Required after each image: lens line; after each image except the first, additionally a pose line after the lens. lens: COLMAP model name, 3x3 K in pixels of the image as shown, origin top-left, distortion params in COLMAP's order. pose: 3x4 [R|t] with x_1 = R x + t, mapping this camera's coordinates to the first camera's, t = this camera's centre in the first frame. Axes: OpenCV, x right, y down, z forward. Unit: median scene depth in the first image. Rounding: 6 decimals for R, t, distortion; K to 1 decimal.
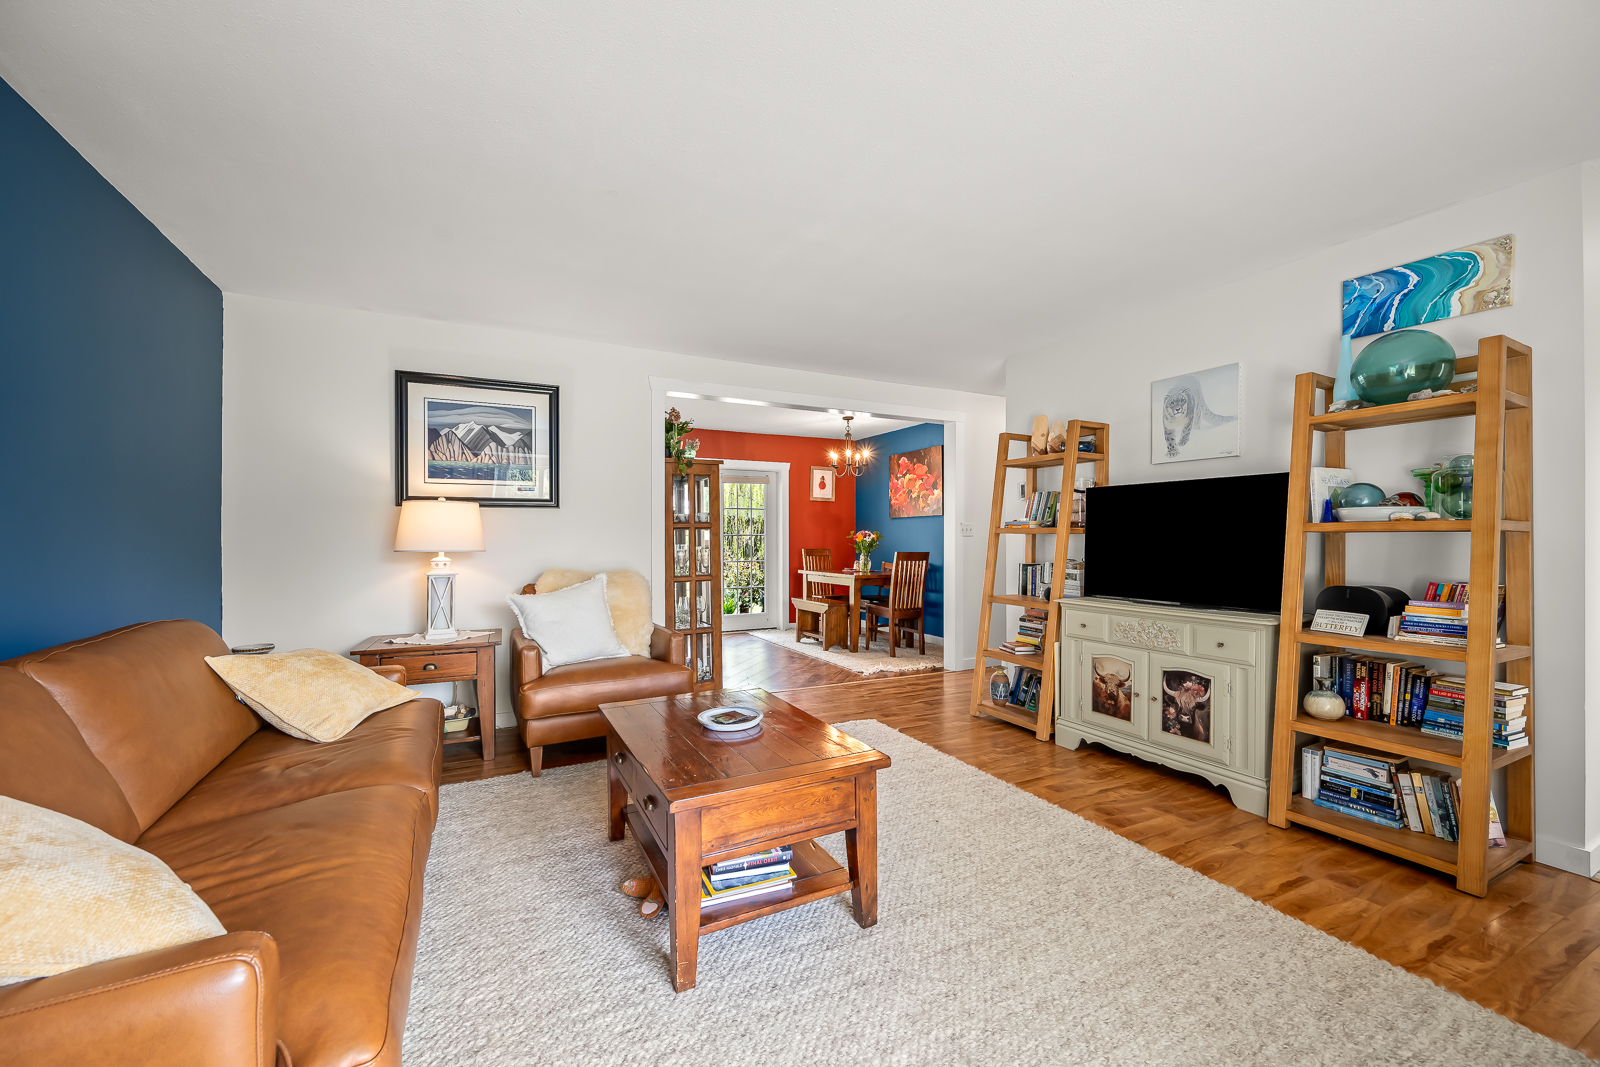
lens RADIAL K [[636.4, 0, 803.3], [0, 636.4, 527.0], [0, 0, 1]] dist [-0.001159, 0.000270]
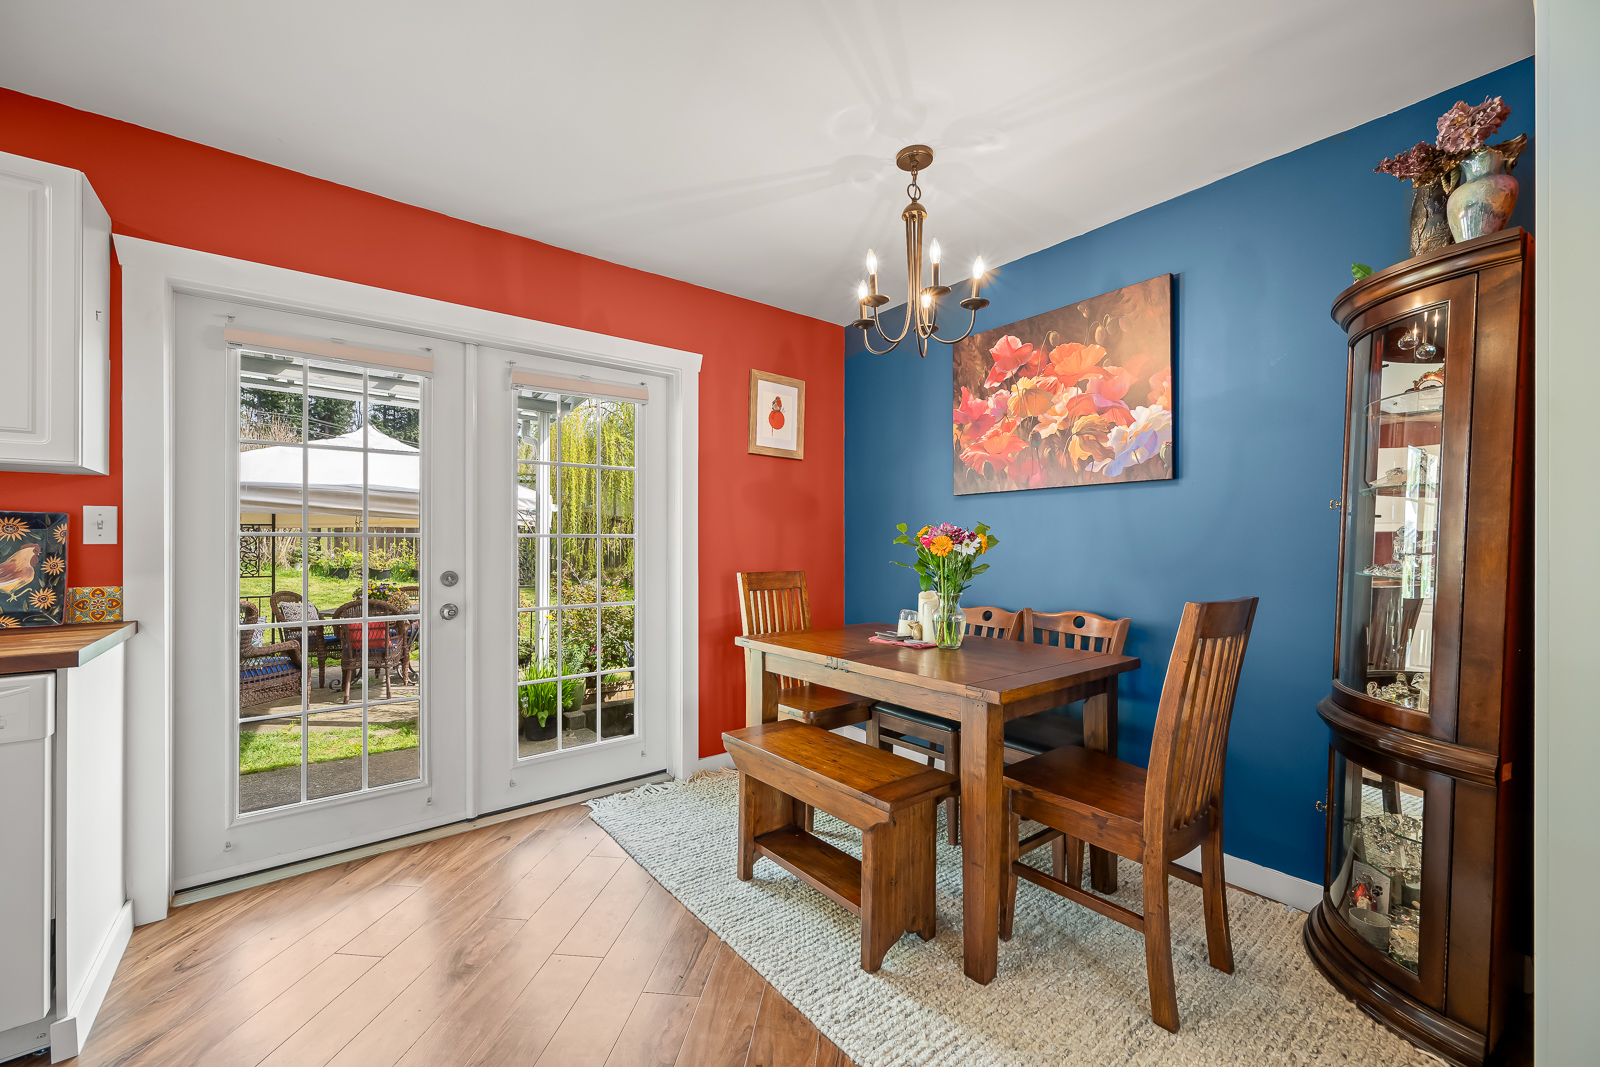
lens RADIAL K [[633.9, 0, 800.0], [0, 633.9, 533.5], [0, 0, 1]] dist [-0.001563, 0.000101]
pose [[0.981676, 0.004752, 0.190497, -0.037830], [-0.005962, 0.999966, 0.005781, 0.008642], [-0.190463, -0.006811, 0.981671, 0.640728]]
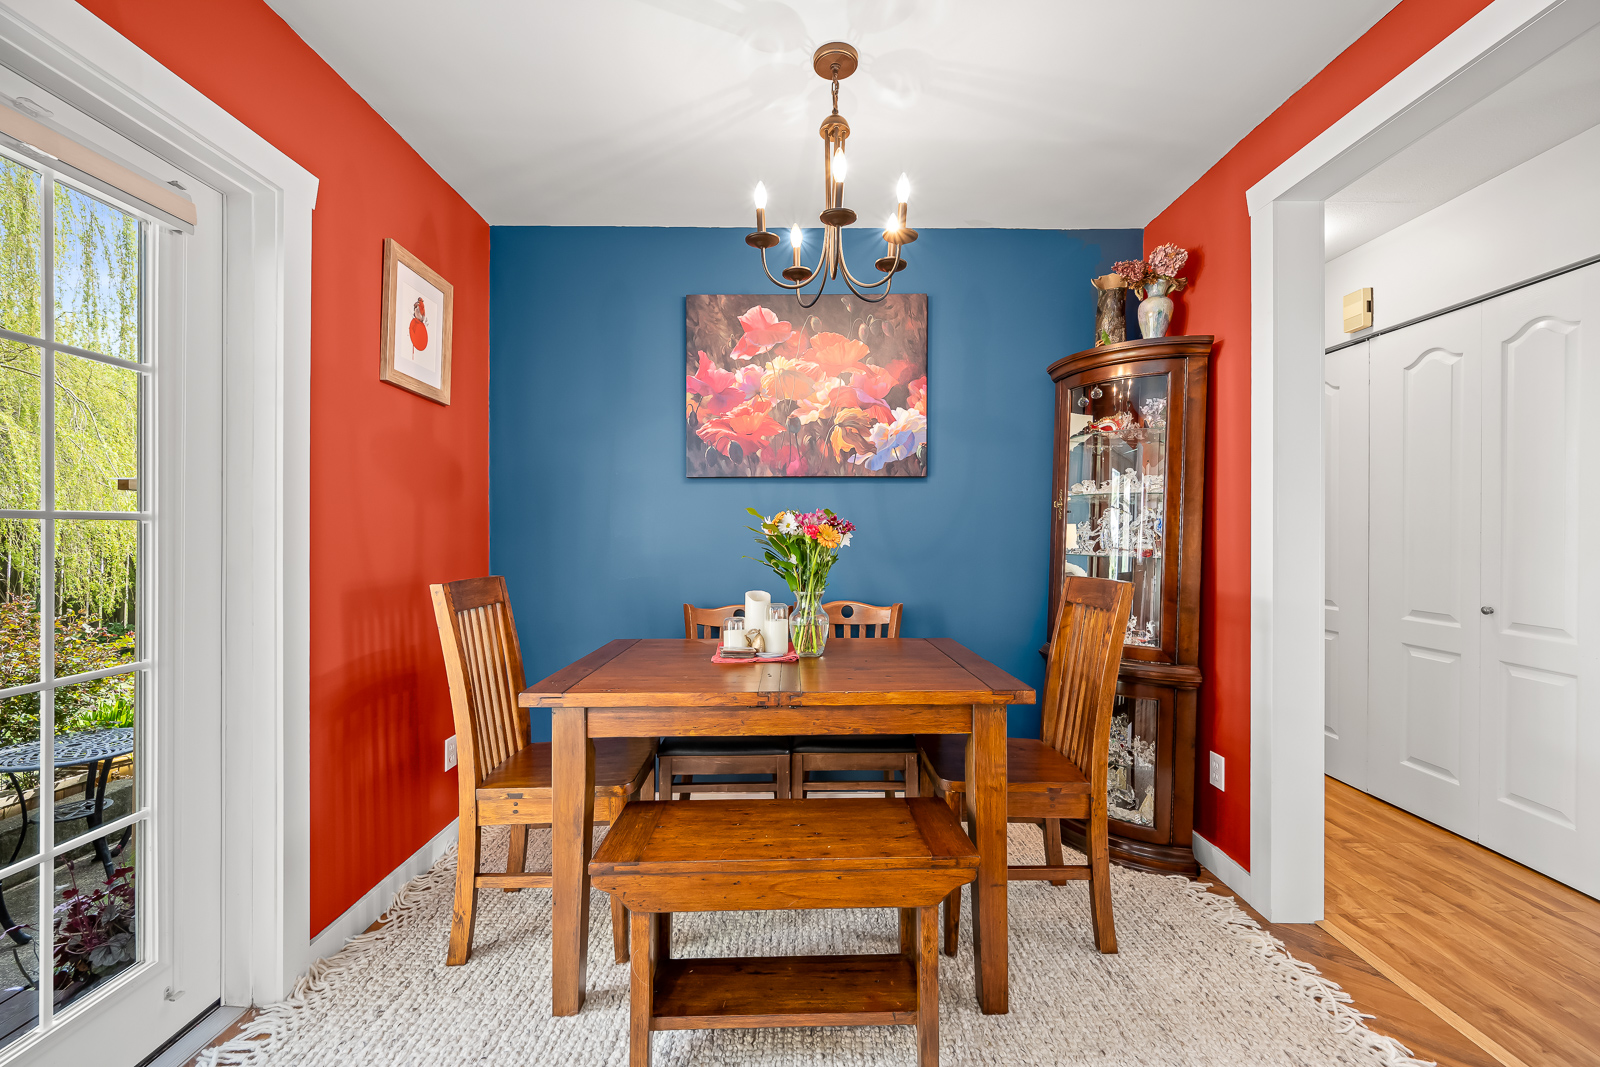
lens RADIAL K [[636.4, 0, 803.3], [0, 636.4, 527.0], [0, 0, 1]] dist [-0.001159, 0.000270]
pose [[0.447293, 0.010121, 0.894330, -0.145116], [-0.019343, 0.999812, -0.001641, 0.012488], [-0.894179, -0.016565, 0.447404, 0.812365]]
